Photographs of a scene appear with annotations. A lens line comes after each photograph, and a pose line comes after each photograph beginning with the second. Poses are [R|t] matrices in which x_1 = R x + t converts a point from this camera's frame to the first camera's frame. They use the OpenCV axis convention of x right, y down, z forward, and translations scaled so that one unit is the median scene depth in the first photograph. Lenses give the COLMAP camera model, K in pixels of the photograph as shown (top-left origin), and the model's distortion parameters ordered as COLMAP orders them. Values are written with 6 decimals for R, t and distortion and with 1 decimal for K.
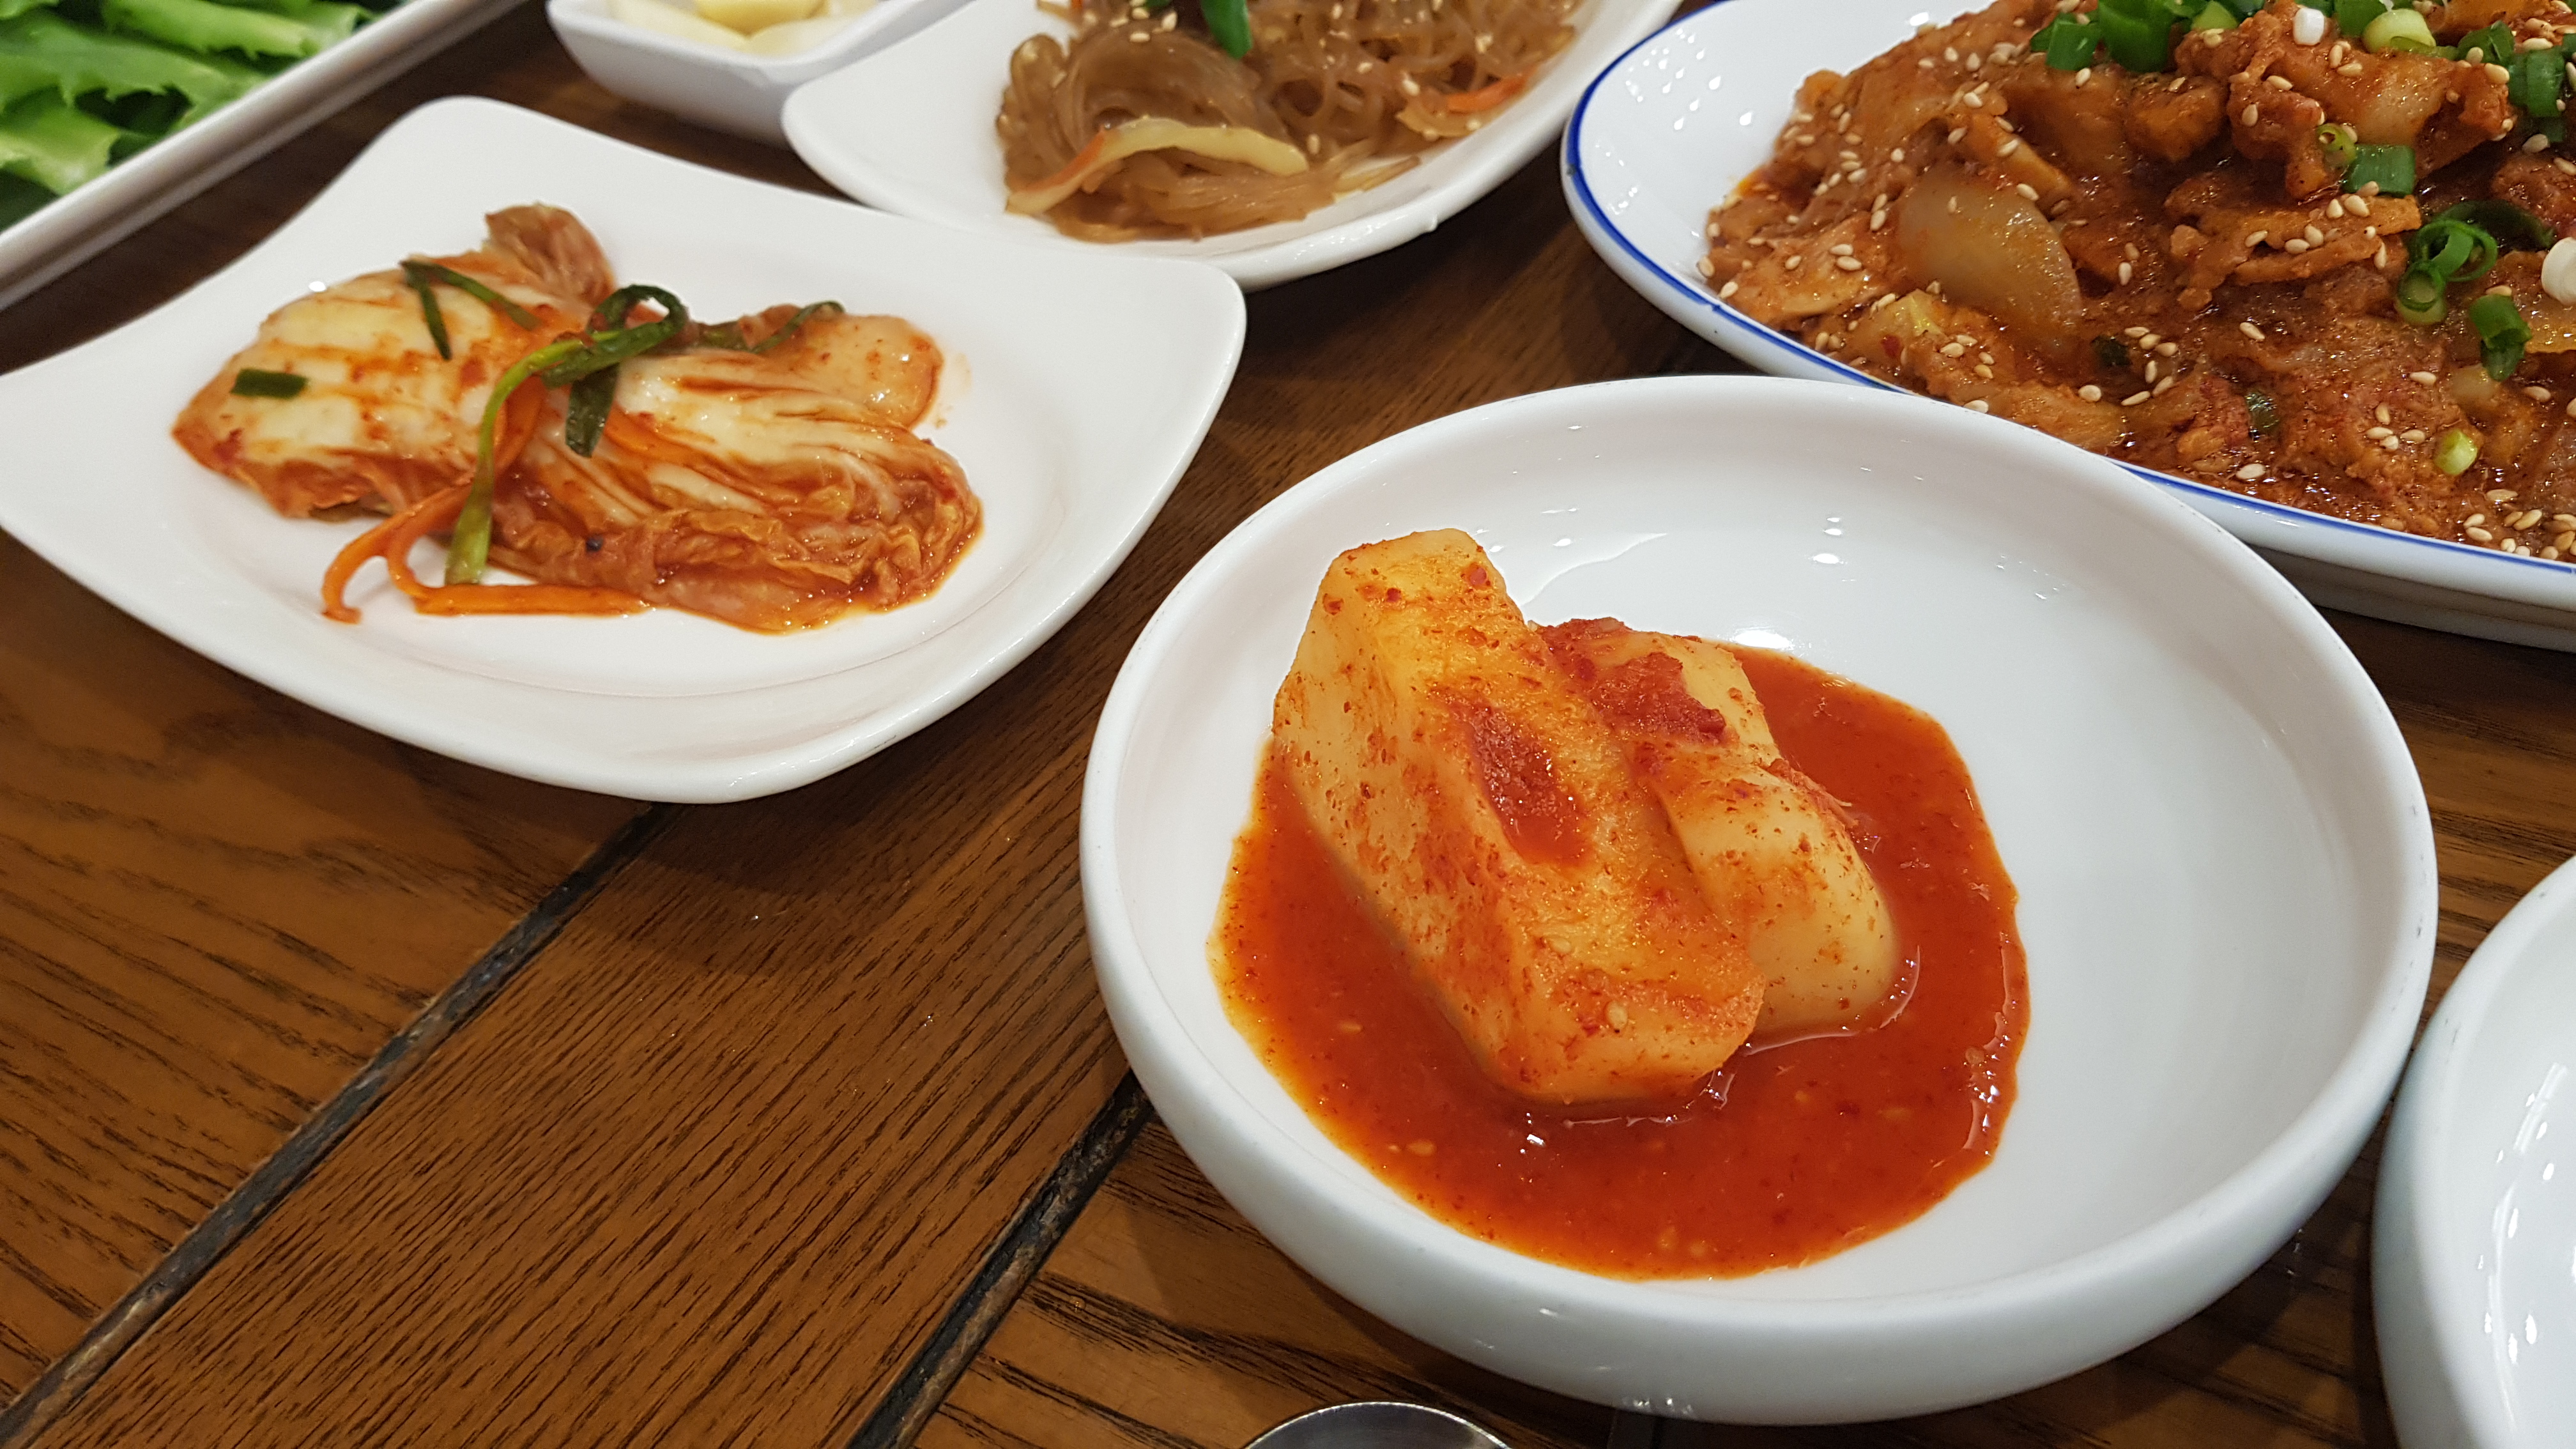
lens RADIAL K [[2038.6, 0, 1288.0], [0, 2038.6, 724.5], [0, 0, 1]] dist [0.087188, -0.188195]
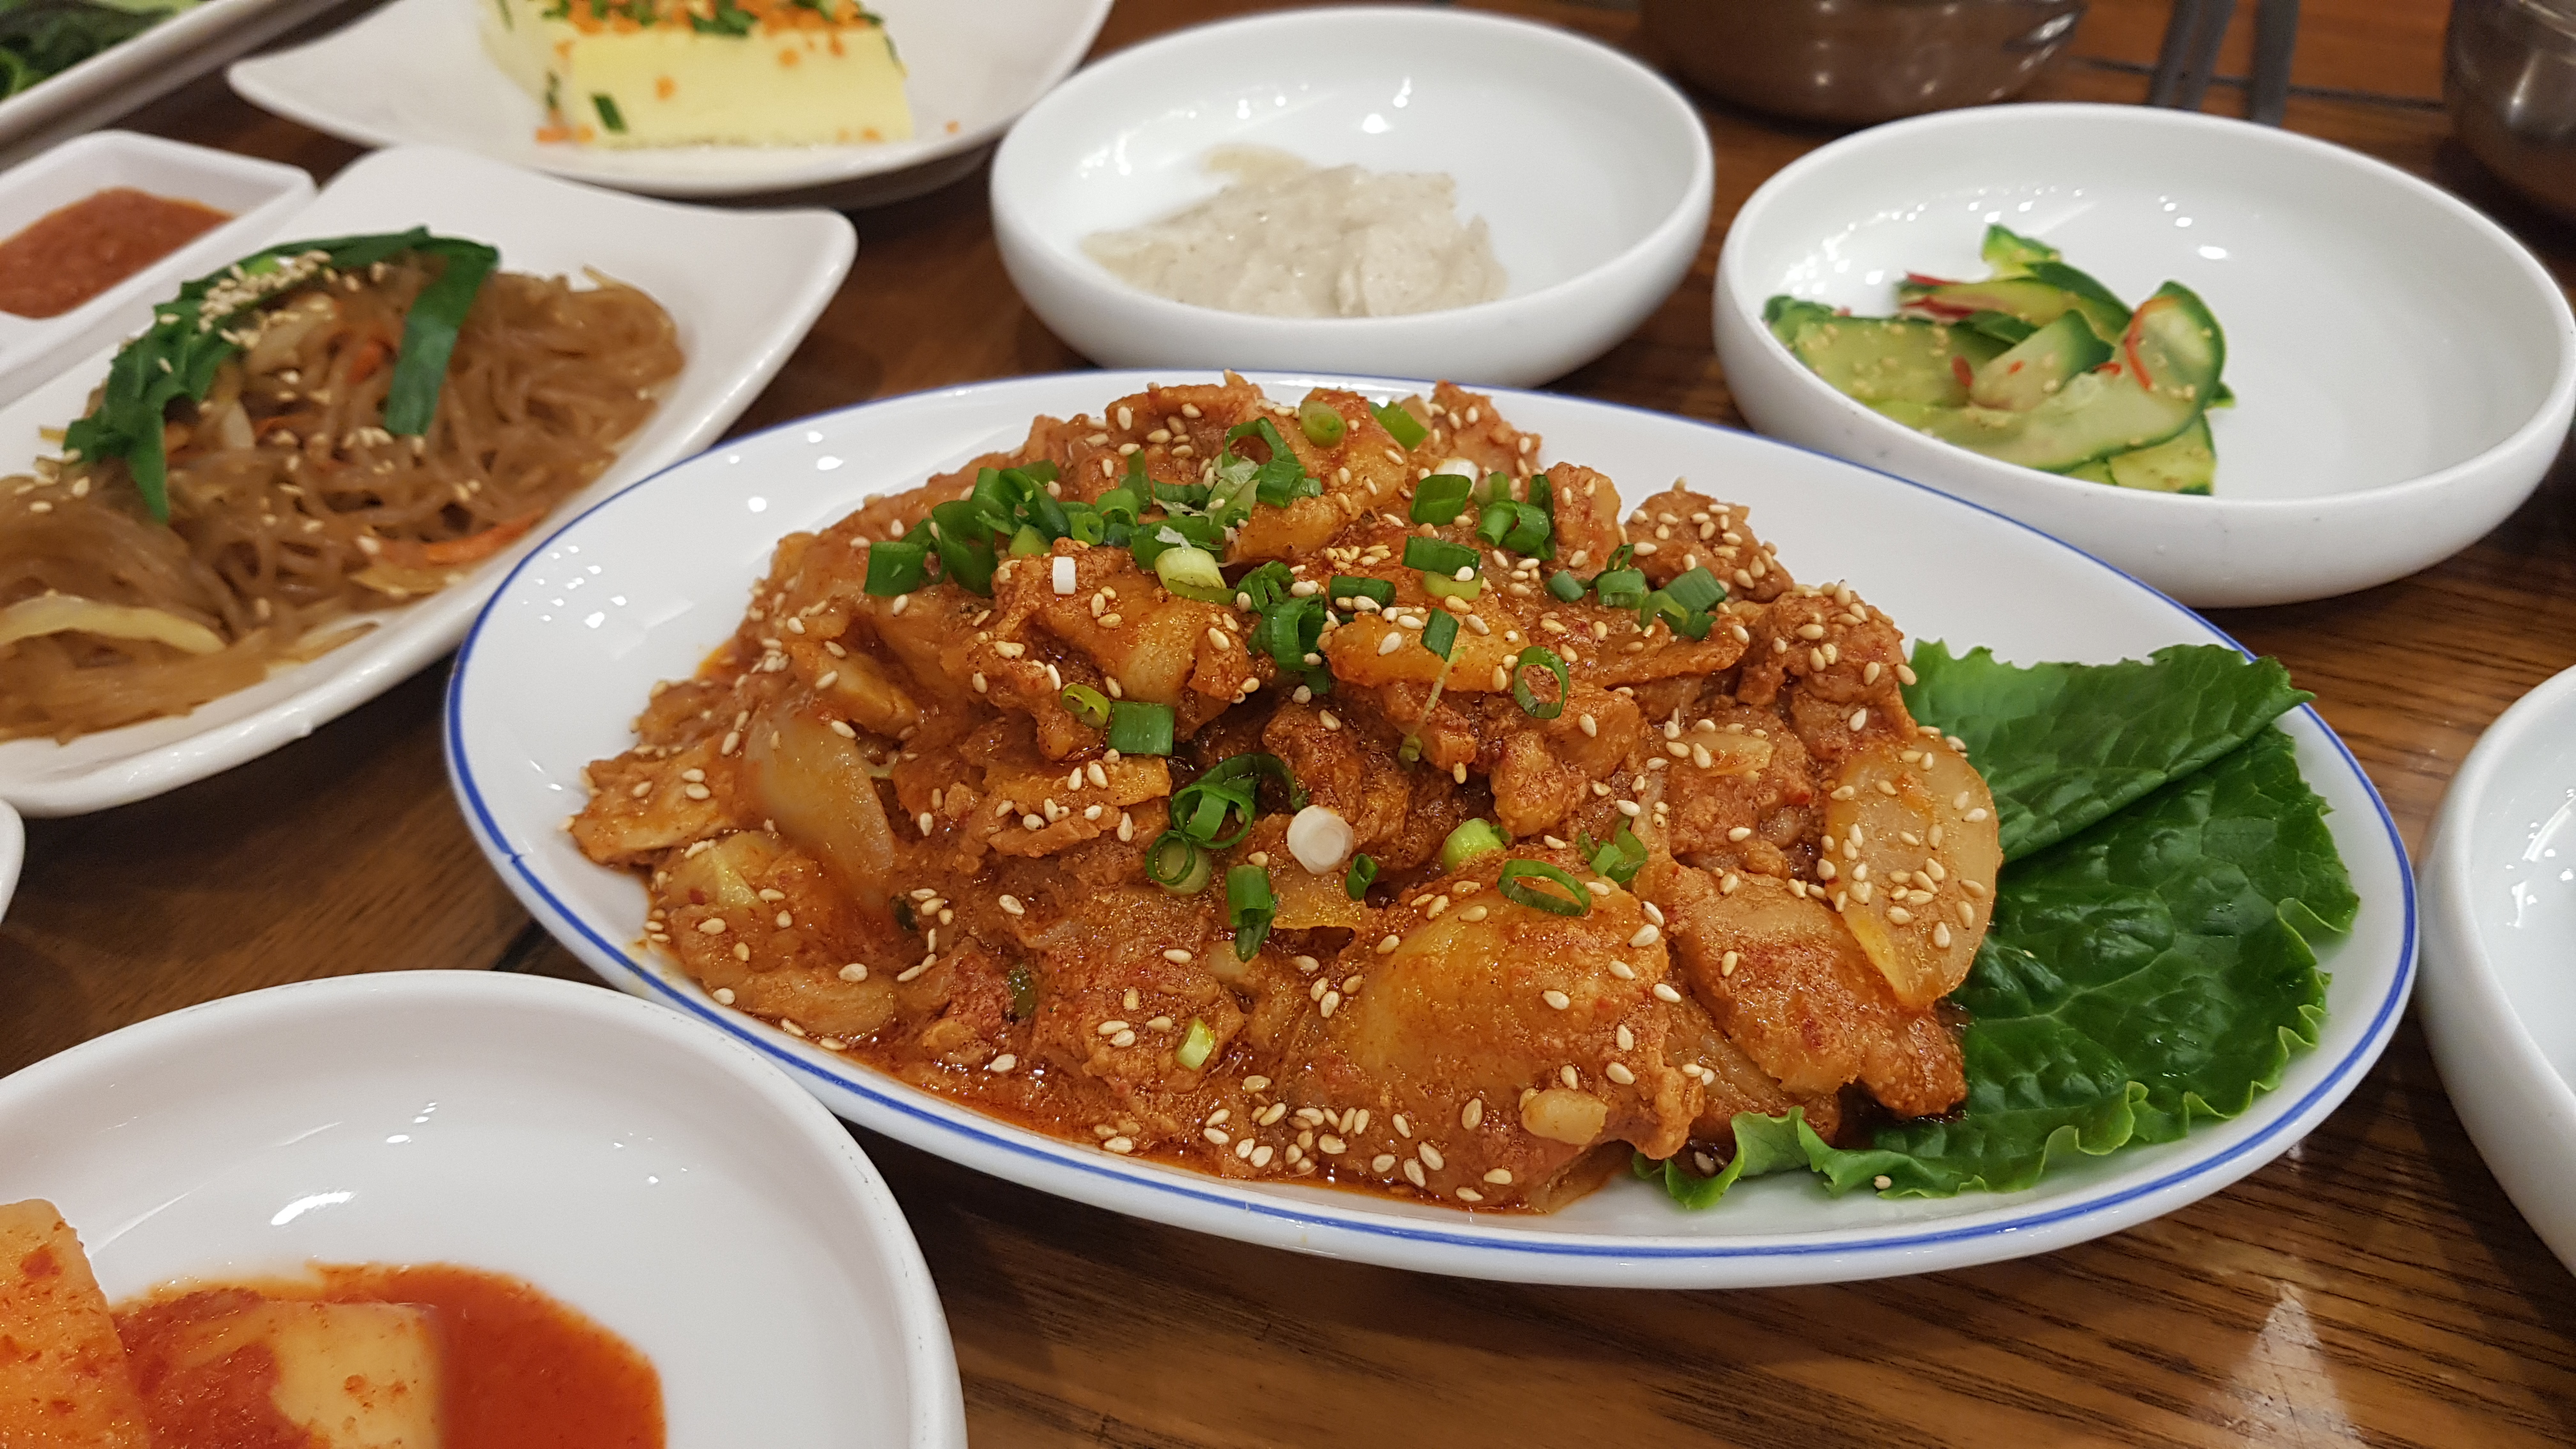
lens RADIAL K [[2065.9, 0, 1312.2], [0, 2065.9, 749.2], [0, 0, 1]] dist [0.071971, -0.205155]
pose [[0.991110, -0.035877, 0.128117, 0.422846], [0.044524, 0.996873, -0.065276, -0.168959], [-0.125374, 0.070400, 0.989609, 0.047985]]
